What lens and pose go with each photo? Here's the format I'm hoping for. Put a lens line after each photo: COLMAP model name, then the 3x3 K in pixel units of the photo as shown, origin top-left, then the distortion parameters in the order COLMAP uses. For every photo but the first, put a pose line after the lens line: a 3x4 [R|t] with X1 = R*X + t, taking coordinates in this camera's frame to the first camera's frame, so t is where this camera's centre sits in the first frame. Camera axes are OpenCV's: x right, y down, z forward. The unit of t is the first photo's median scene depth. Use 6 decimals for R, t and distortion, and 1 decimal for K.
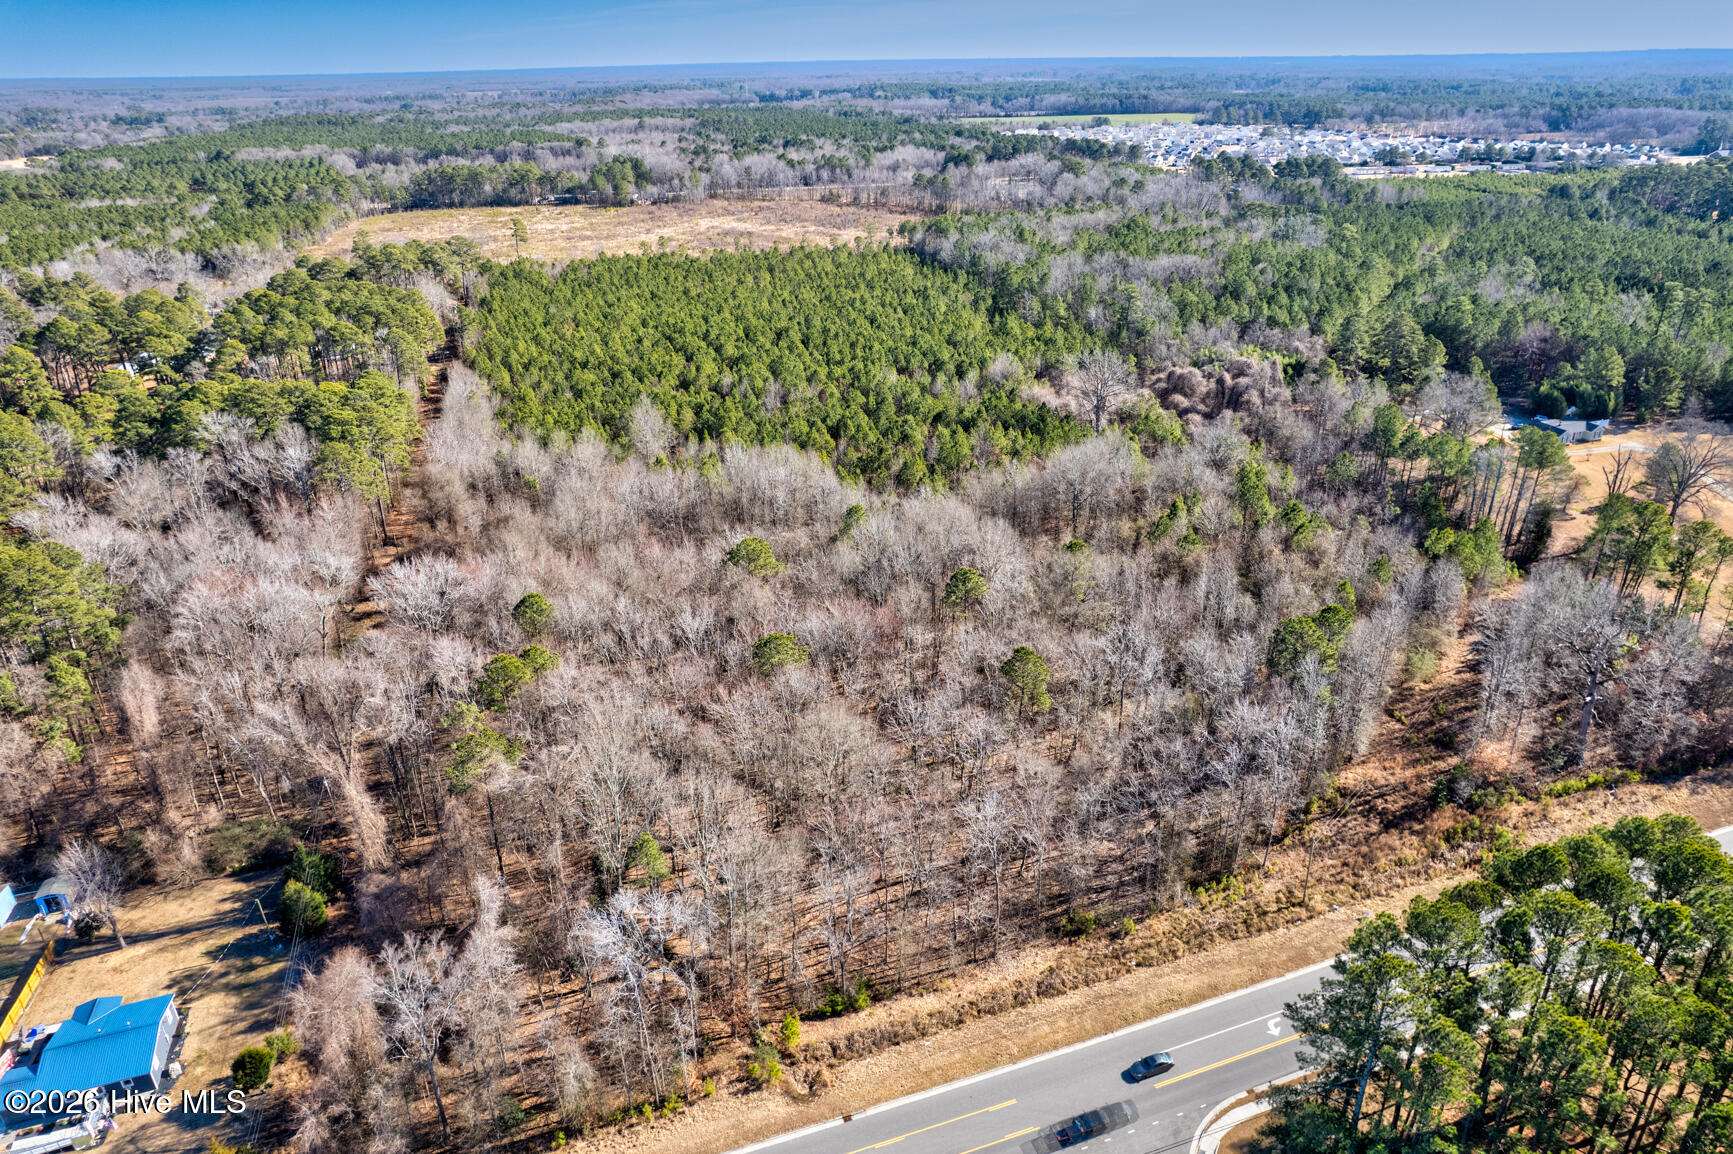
lens RADIAL K [[1120.1, 0, 872.8], [0, 1120.1, 574.8], [0, 0, 1]] dist [-0.090592, 0.086160]
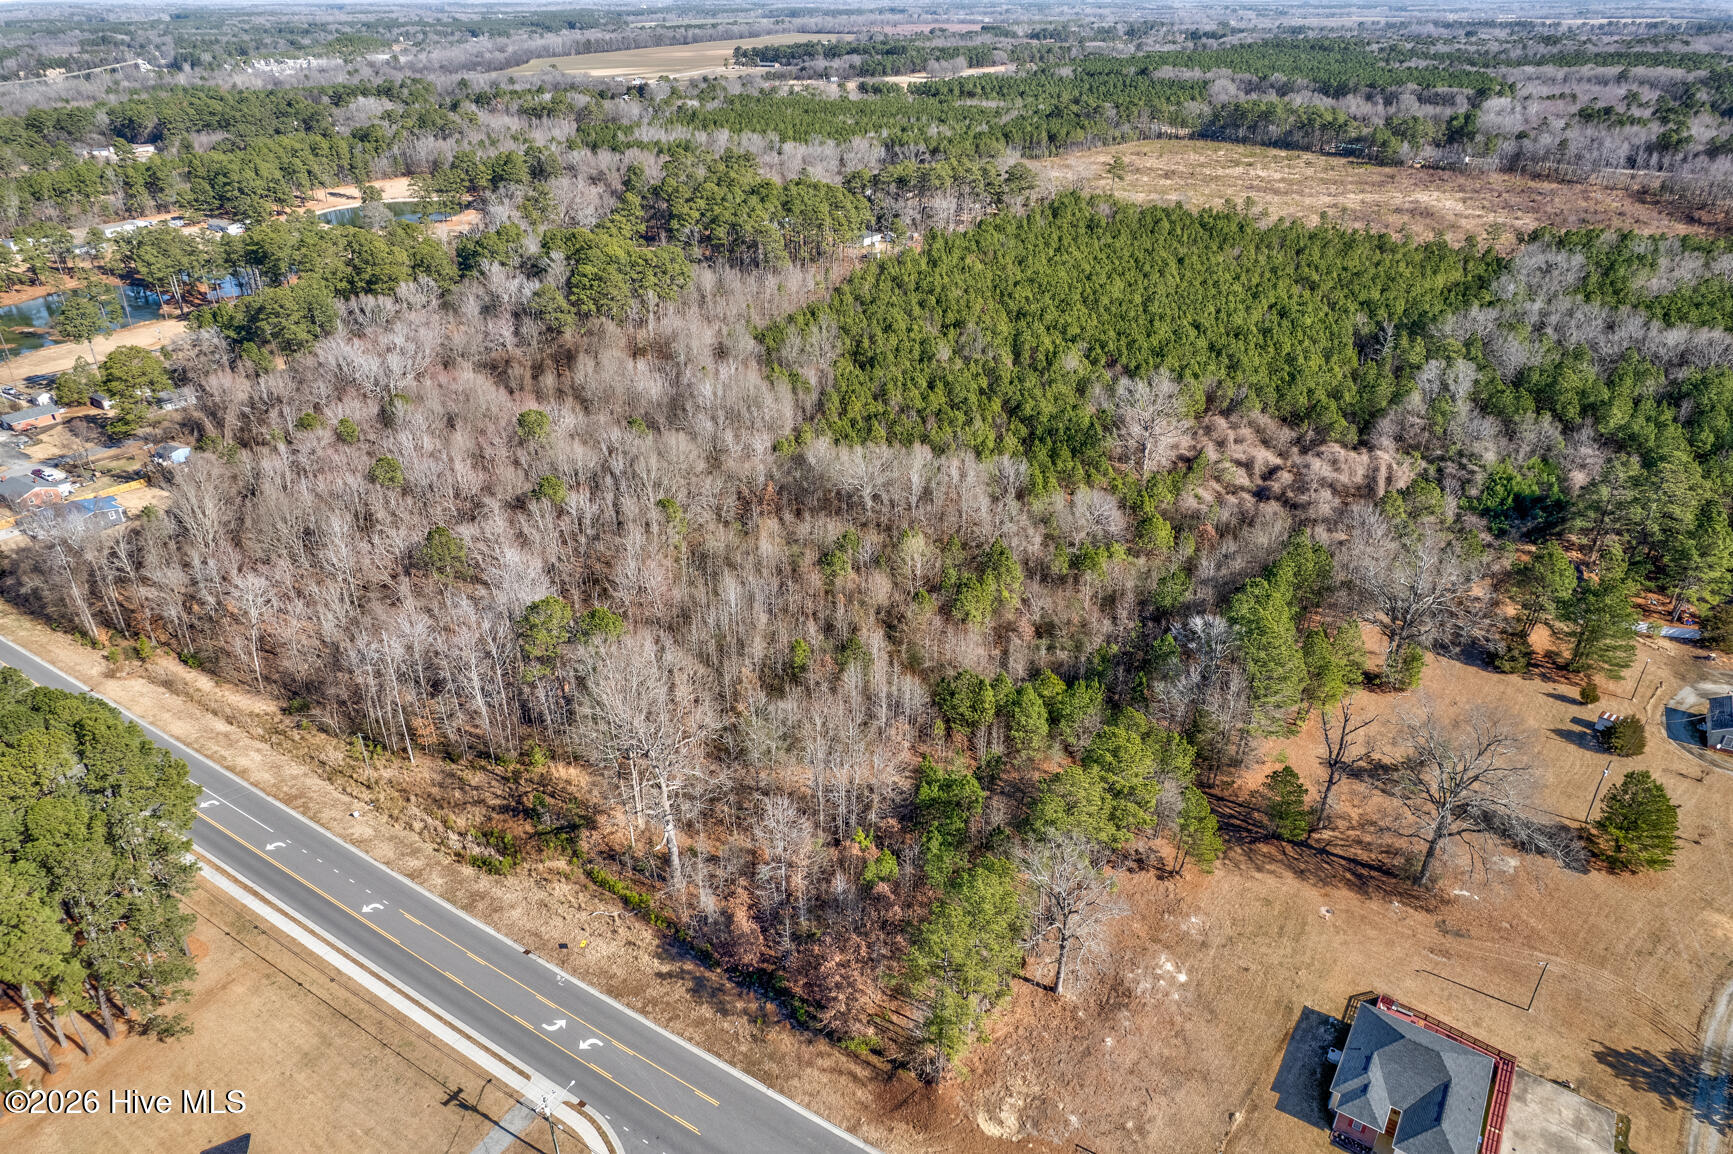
lens RADIAL K [[1120.1, 0, 872.8], [0, 1120.1, 574.8], [0, 0, 1]] dist [-0.090592, 0.086160]
pose [[0.615329, 0.383202, -0.688858, 0.376030], [-0.340705, 0.917333, 0.205962, -0.088411], [0.710838, 0.107963, 0.695021, 0.139266]]
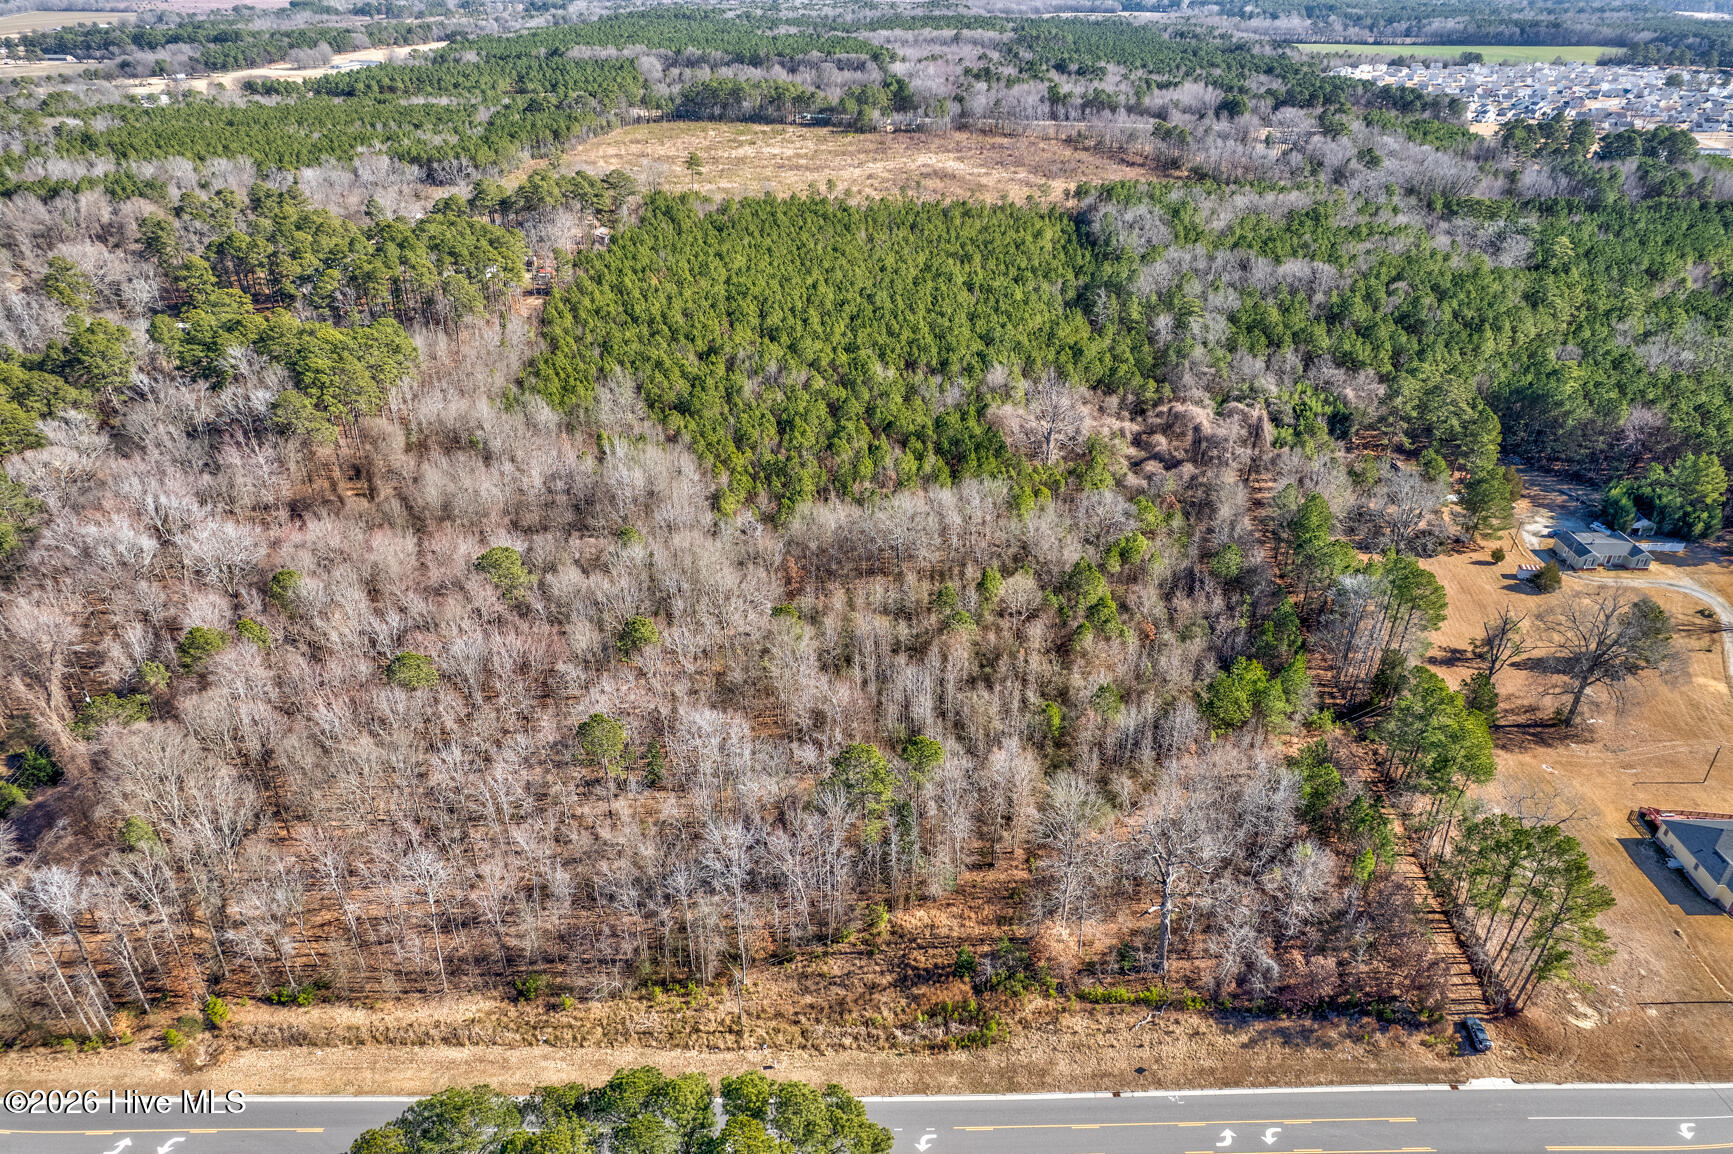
lens RADIAL K [[1120.1, 0, 872.8], [0, 1120.1, 574.8], [0, 0, 1]] dist [-0.090592, 0.086160]
pose [[0.944075, 0.179353, -0.276687, 0.183245], [-0.156320, 0.982284, 0.103359, -0.059980], [0.290323, -0.054327, 0.955385, 0.026431]]
